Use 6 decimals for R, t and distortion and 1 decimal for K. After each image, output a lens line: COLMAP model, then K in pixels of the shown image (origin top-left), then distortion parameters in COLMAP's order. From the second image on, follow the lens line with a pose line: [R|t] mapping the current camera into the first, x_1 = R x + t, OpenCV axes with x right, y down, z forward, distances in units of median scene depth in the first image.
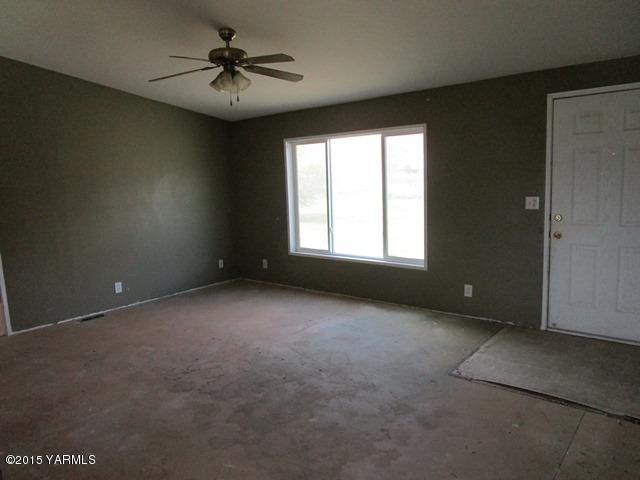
lens RADIAL K [[456.2, 0, 317.3], [0, 456.2, 239.8], [0, 0, 1]] dist [-0.032687, 0.010186]
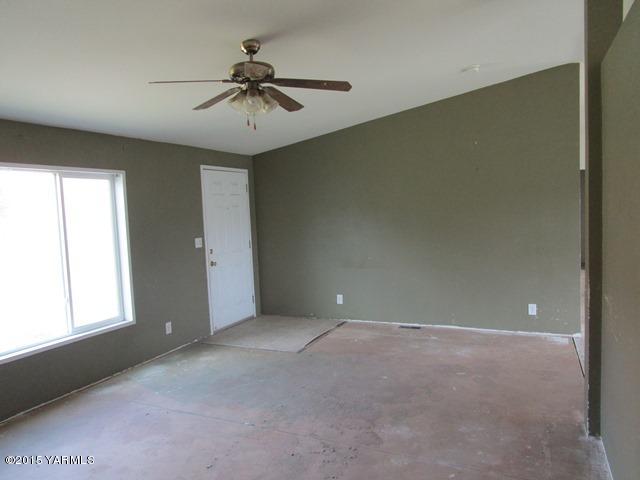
lens RADIAL K [[456.2, 0, 317.3], [0, 456.2, 239.8], [0, 0, 1]] dist [-0.032687, 0.010186]
pose [[-0.249336, -0.016113, 0.968283, -1.008238], [0.185026, 0.980650, 0.063963, -0.123167], [-0.950577, 0.195106, -0.241530, 1.097980]]
